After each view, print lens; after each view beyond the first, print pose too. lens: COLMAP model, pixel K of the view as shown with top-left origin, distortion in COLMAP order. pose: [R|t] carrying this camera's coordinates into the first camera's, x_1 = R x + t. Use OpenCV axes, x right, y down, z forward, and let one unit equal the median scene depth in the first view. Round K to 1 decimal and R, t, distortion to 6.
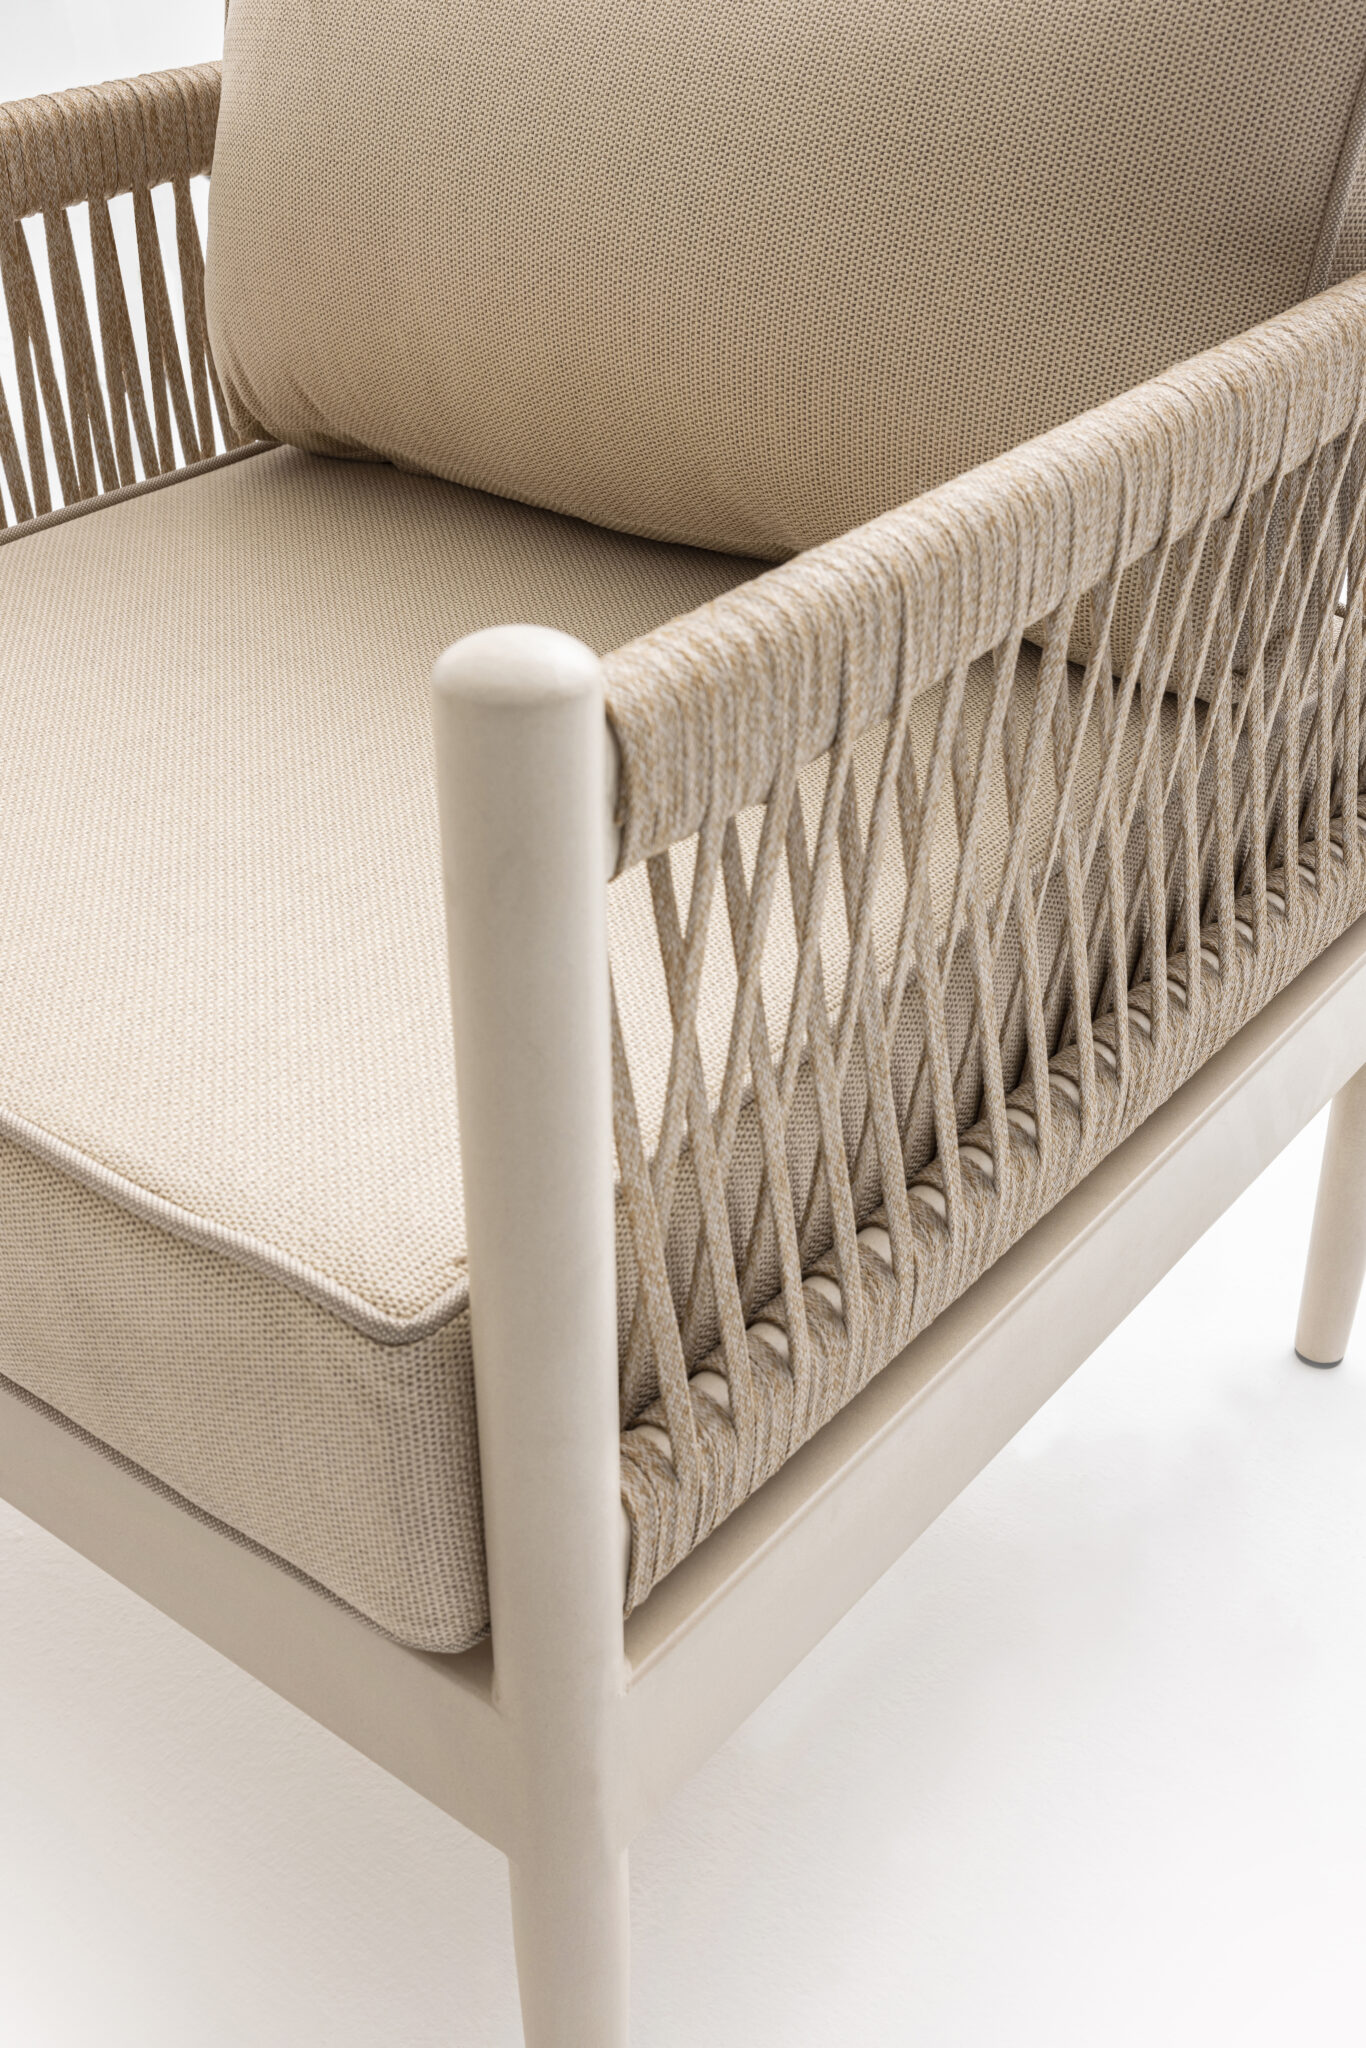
lens RADIAL K [[2330.8, 0, 683.0], [0, 2330.8, 1024.0], [0, 0, 1]] dist [-0.024176, -0.016060]
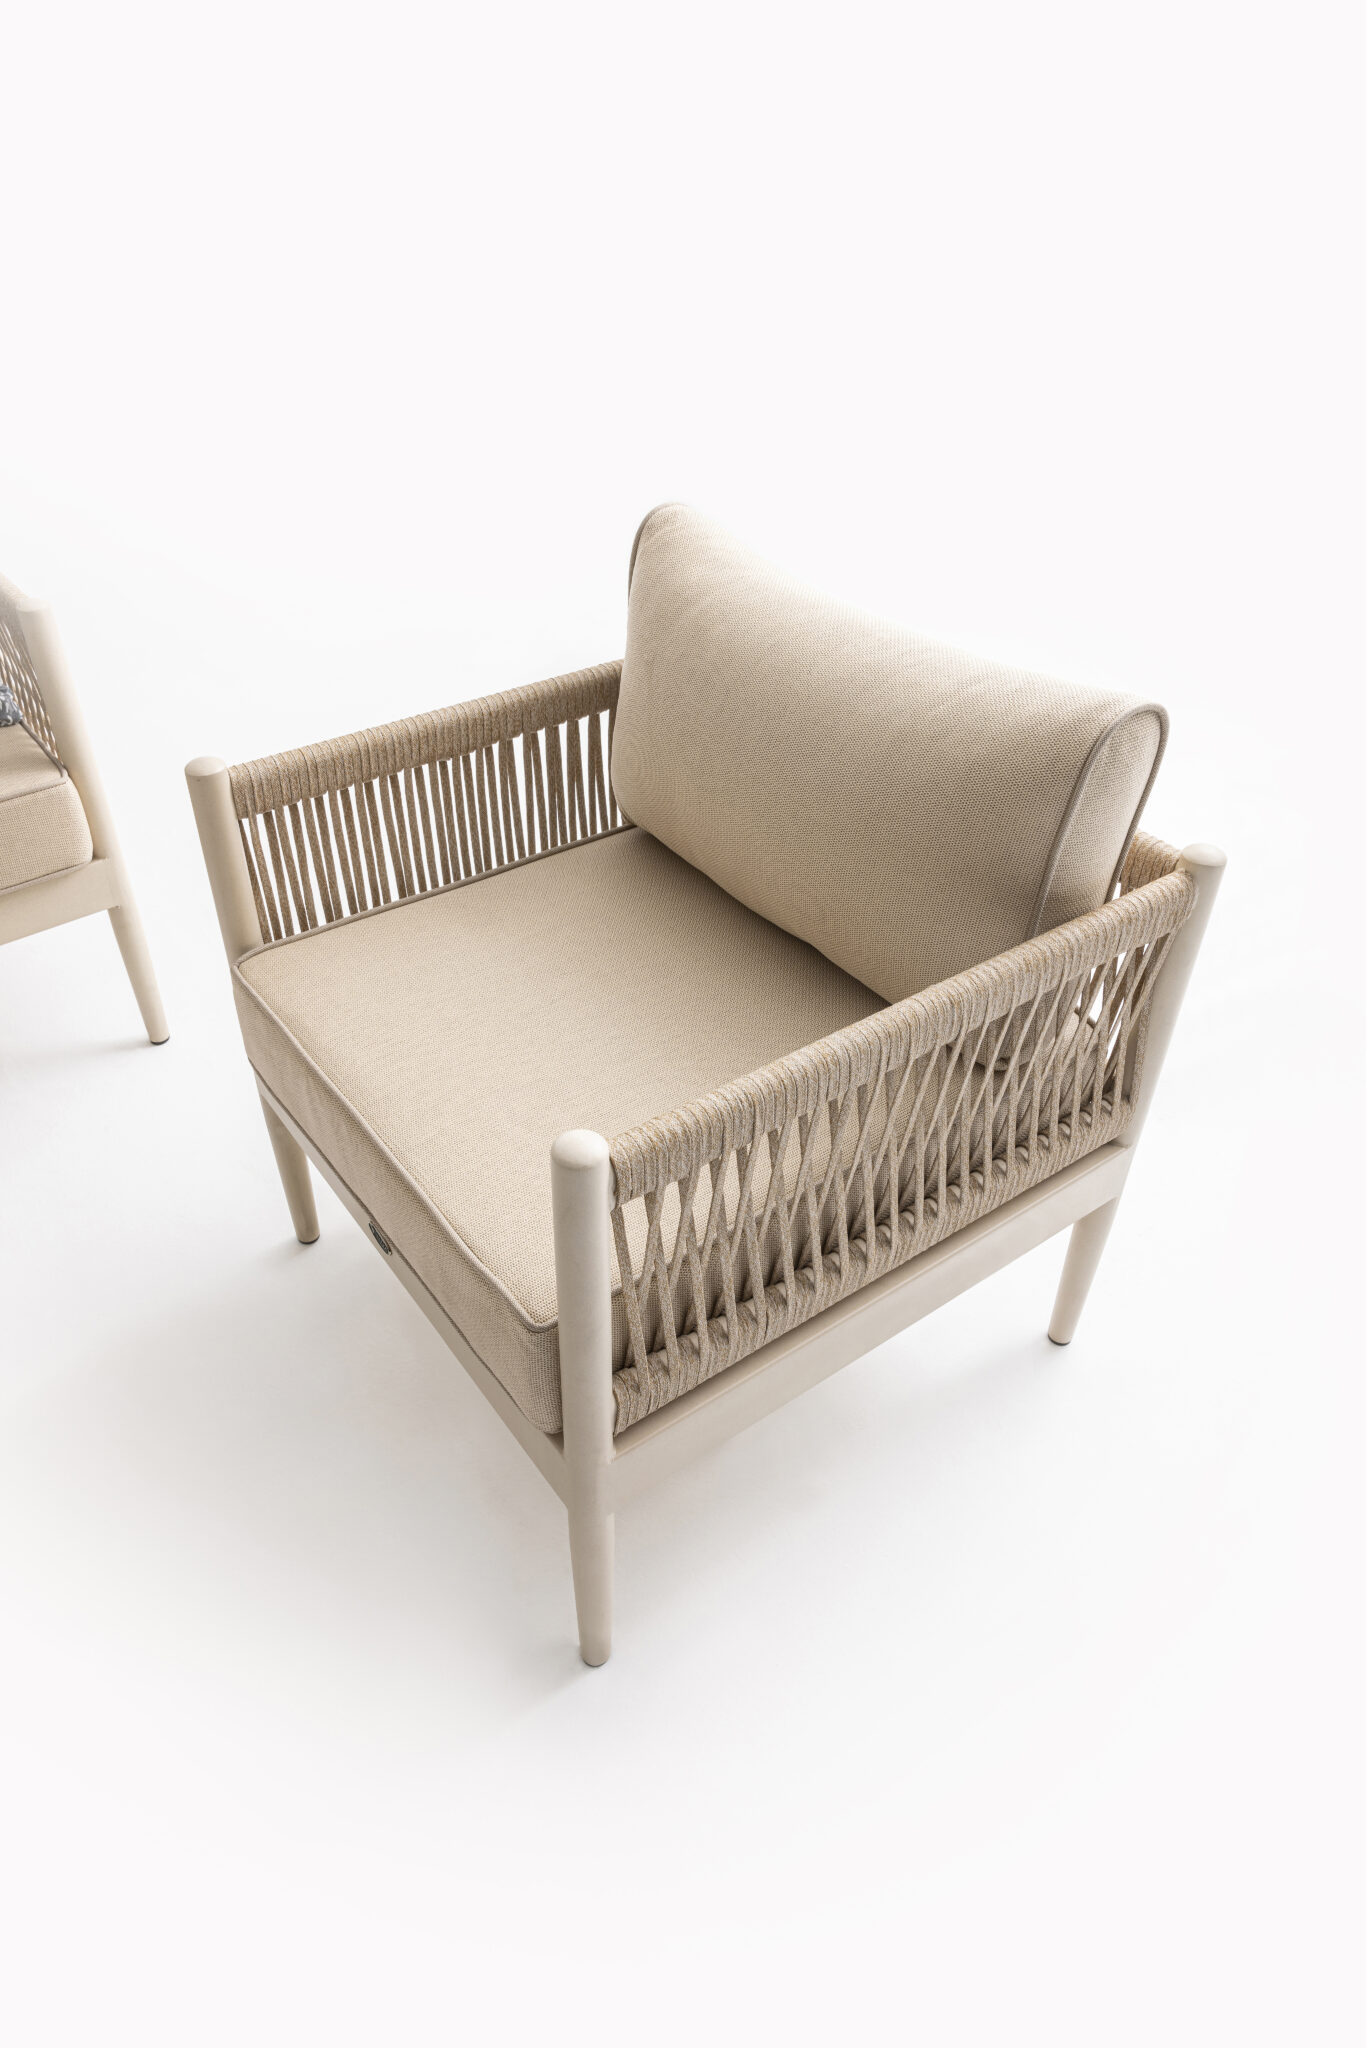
lens RADIAL K [[1418.2, 0, 683.0], [0, 1418.2, 1024.0], [0, 0, 1]] dist [-0.000601, 0.000179]
pose [[0.963804, 0.183552, -0.193367, 0.275872], [-0.167681, 0.981194, 0.095615, -0.371526], [0.207281, -0.059730, 0.976456, -0.530388]]
